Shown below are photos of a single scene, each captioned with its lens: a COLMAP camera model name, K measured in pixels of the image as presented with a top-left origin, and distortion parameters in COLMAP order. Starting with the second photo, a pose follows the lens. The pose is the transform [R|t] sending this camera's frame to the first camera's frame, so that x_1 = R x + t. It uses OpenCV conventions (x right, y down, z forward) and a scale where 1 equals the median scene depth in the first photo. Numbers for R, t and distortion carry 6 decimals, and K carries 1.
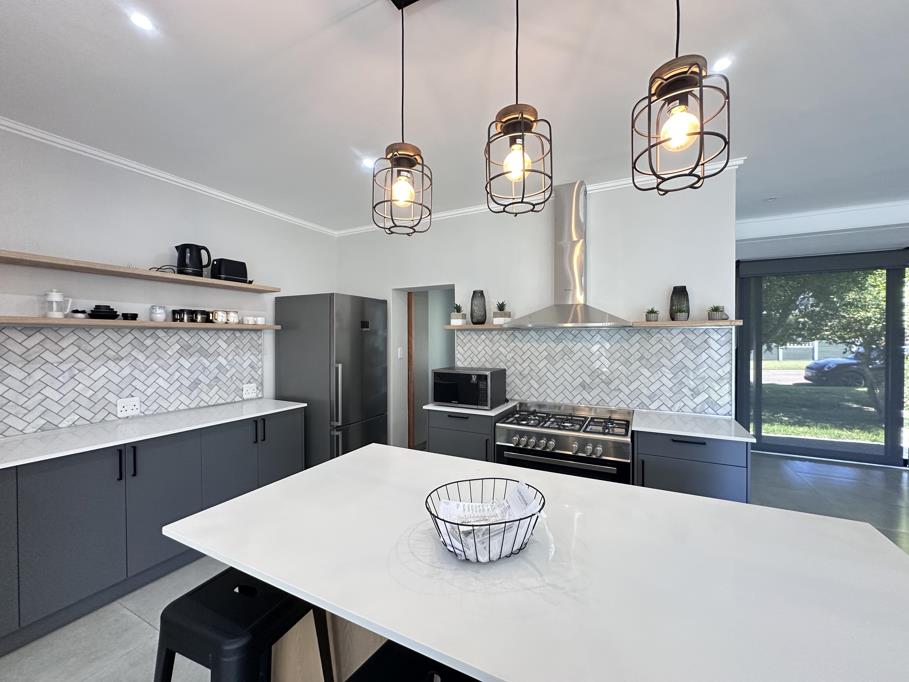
lens RADIAL K [[364.4, 0, 454.2], [0, 364.4, 339.2], [0, 0, 1]] dist [-0.007274, 0.000866]
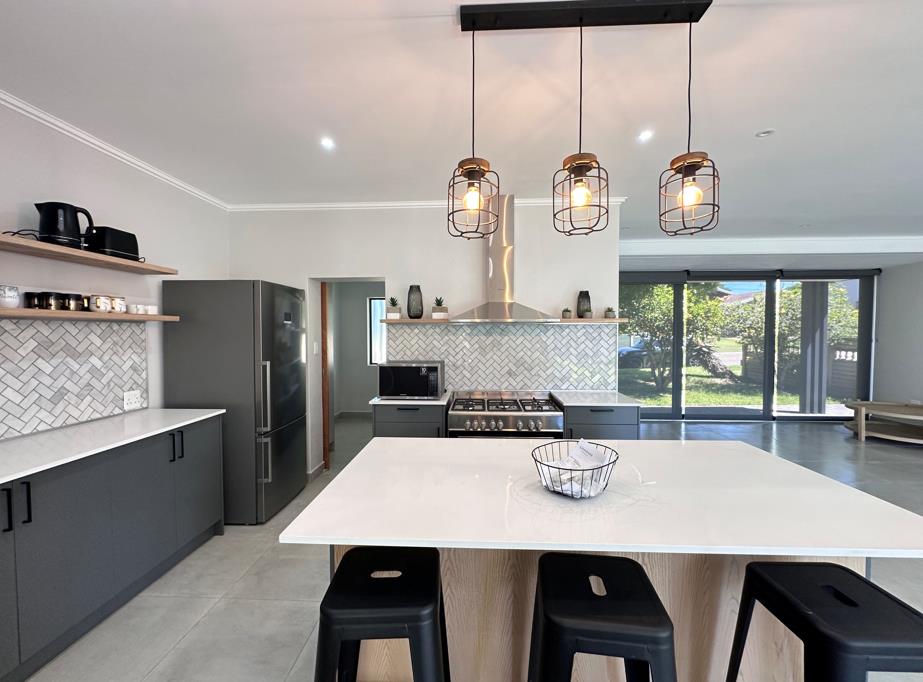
lens RADIAL K [[374.9, 0, 461.6], [0, 374.9, 341.2], [0, 0, 1]] dist [-0.003646, -0.001044]
pose [[0.910951, -0.010281, 0.412386, -0.275335], [0.001981, 0.999787, 0.020548, 0.001740], [-0.412510, -0.017901, 0.910777, -0.017414]]
